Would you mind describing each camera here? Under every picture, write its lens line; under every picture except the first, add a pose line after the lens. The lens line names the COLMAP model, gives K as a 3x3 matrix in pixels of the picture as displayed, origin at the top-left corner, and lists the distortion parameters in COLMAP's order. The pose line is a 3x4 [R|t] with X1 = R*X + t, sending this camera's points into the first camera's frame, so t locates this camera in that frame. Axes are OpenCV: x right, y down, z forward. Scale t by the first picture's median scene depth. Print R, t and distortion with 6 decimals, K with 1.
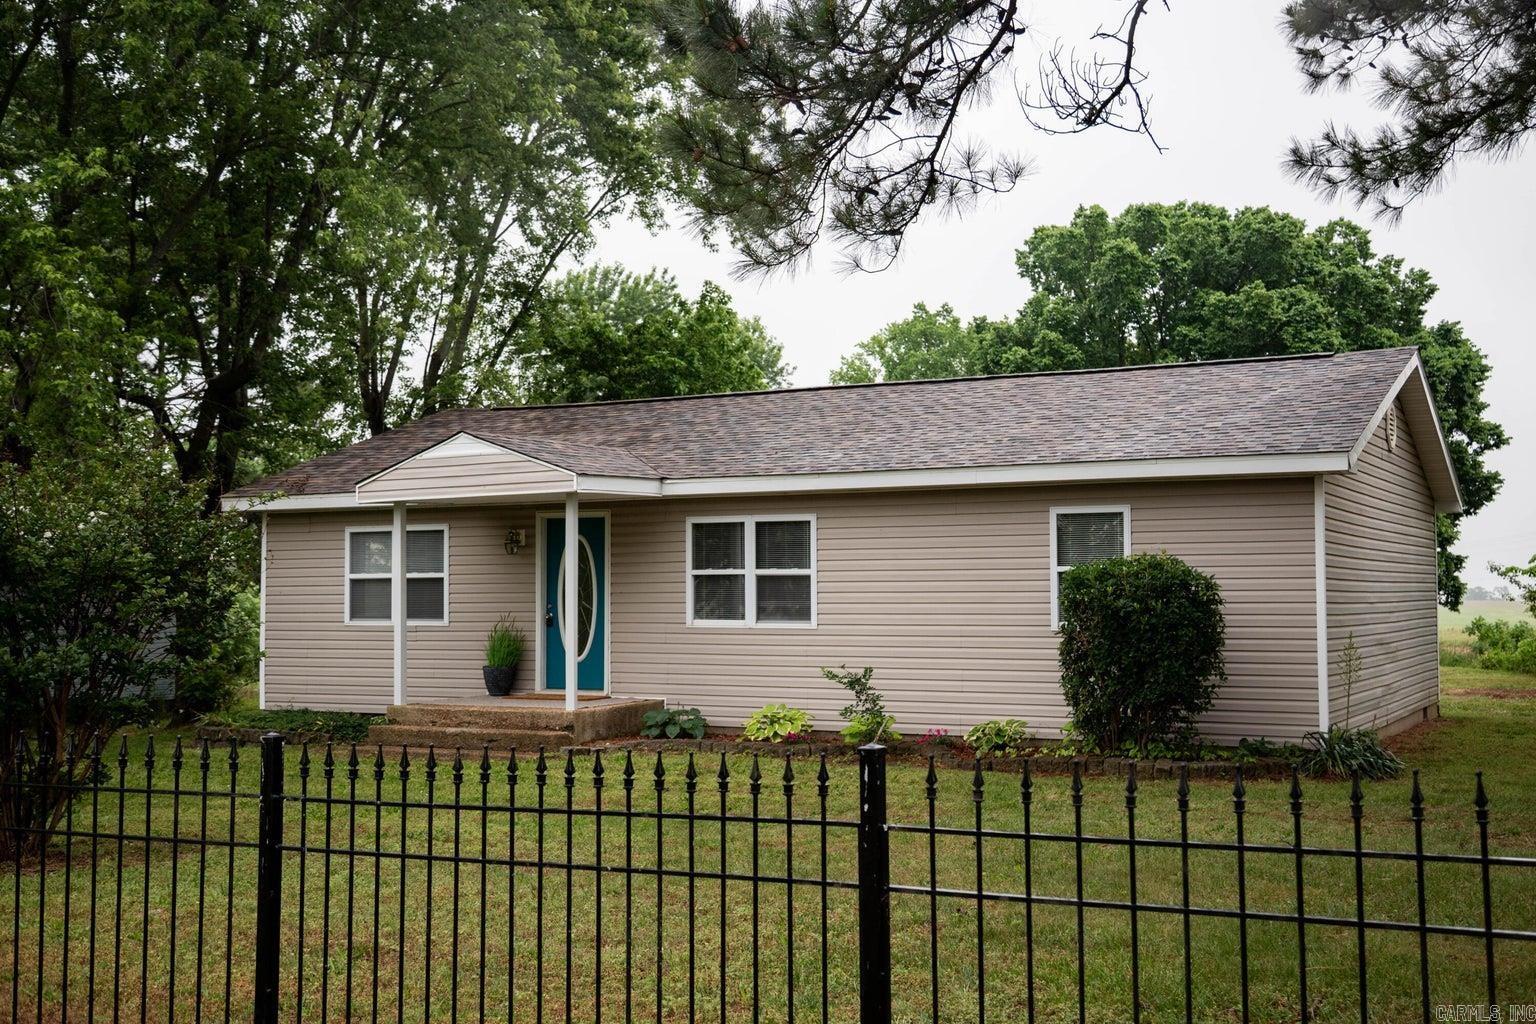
lens RADIAL K [[1534.5, 0, 764.2], [0, 1534.5, 489.0], [0, 0, 1]] dist [0.064657, 0.010365]
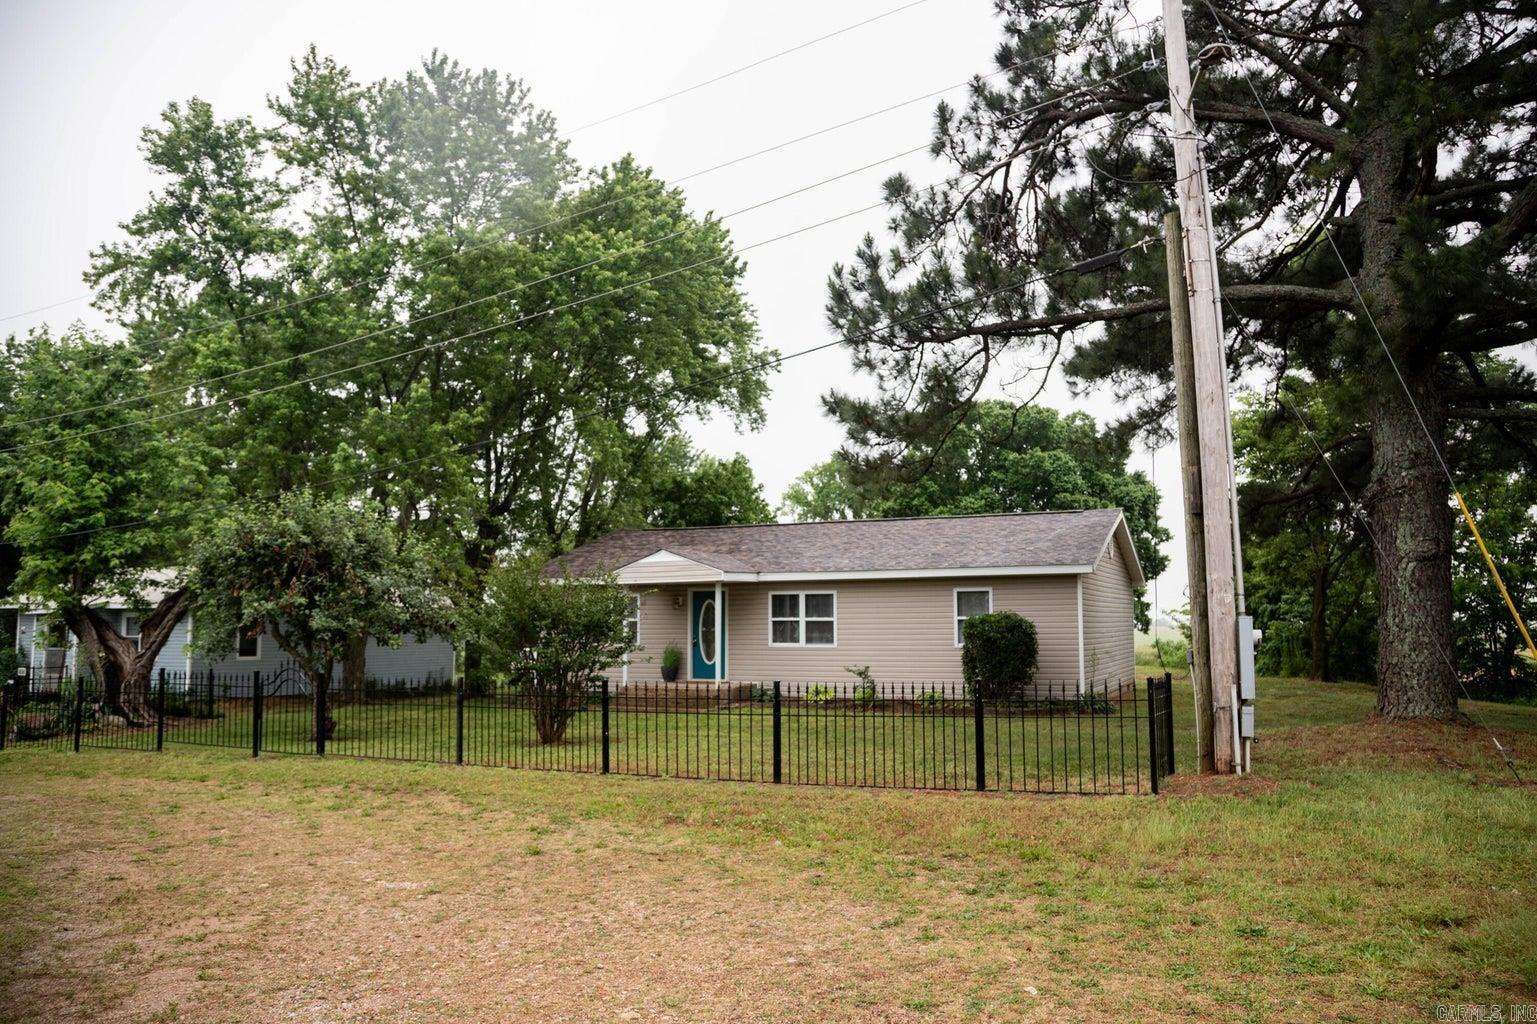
lens RADIAL K [[979.9, 0, 768.5], [0, 979.9, 512.0], [0, 0, 1]] dist [-0.035321, -0.000592]
pose [[0.998847, 0.003618, 0.047865, -0.114268], [-0.001387, 0.998915, -0.046548, -0.025993], [-0.047981, 0.046428, 0.997769, -0.278749]]
